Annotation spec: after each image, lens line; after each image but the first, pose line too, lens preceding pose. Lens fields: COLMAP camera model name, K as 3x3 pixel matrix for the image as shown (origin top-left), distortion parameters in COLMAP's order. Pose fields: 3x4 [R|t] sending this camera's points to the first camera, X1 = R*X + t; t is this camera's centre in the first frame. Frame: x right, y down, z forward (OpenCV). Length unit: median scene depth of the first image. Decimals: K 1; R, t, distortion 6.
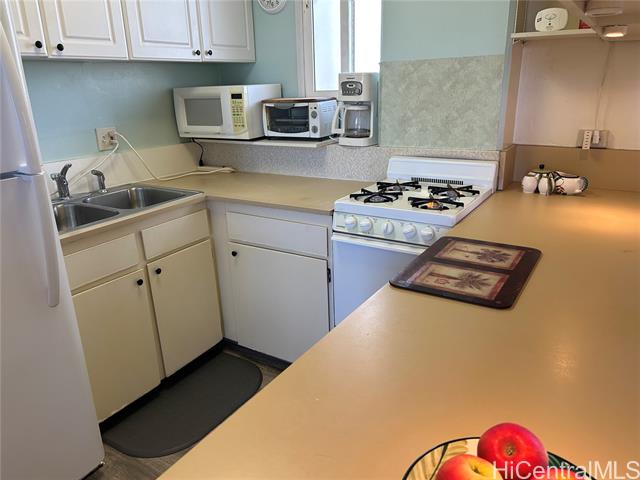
lens RADIAL K [[492.9, 0, 321.2], [0, 492.9, 244.0], [0, 0, 1]] dist [0.041538, -0.015485]
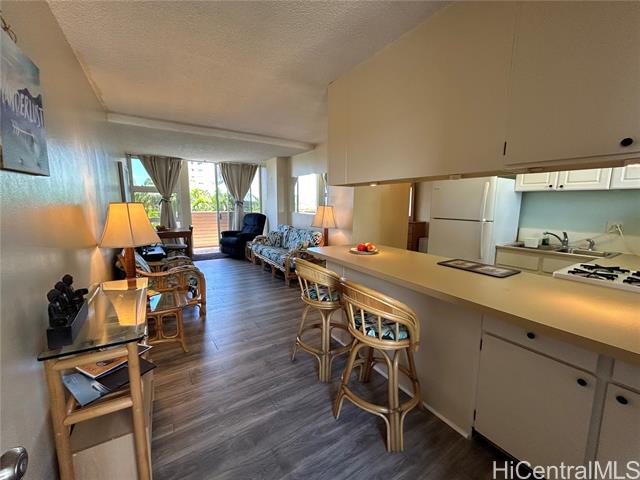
lens RADIAL K [[258.9, 0, 317.9], [0, 258.9, 237.9], [0, 0, 1]] dist [-0.000872, 0.001240]
pose [[-0.460524, 0.147411, -0.875322, 1.094363], [-0.270687, 0.915822, 0.296645, -0.175576], [0.845368, 0.373550, -0.381856, 0.467027]]
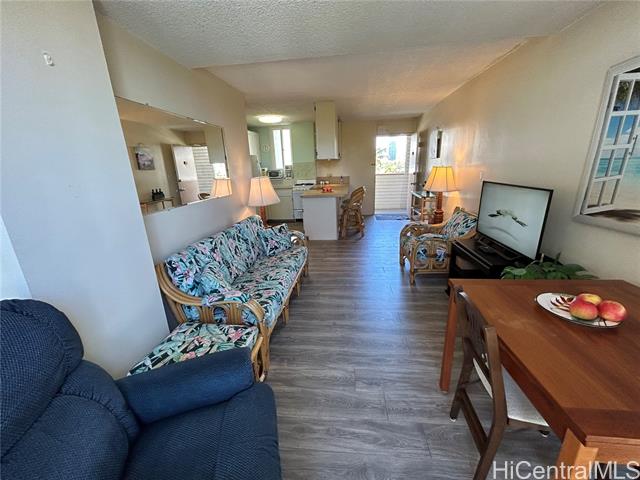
lens RADIAL K [[258.9, 0, 320.4], [0, 258.9, 240.9], [0, 0, 1]] dist [-0.000872, 0.001240]
pose [[0.908644, -0.127573, 0.397608, -0.884179], [0.143811, 0.989542, -0.011154, 0.579308], [-0.392027, 0.067315, 0.917488, -1.748664]]
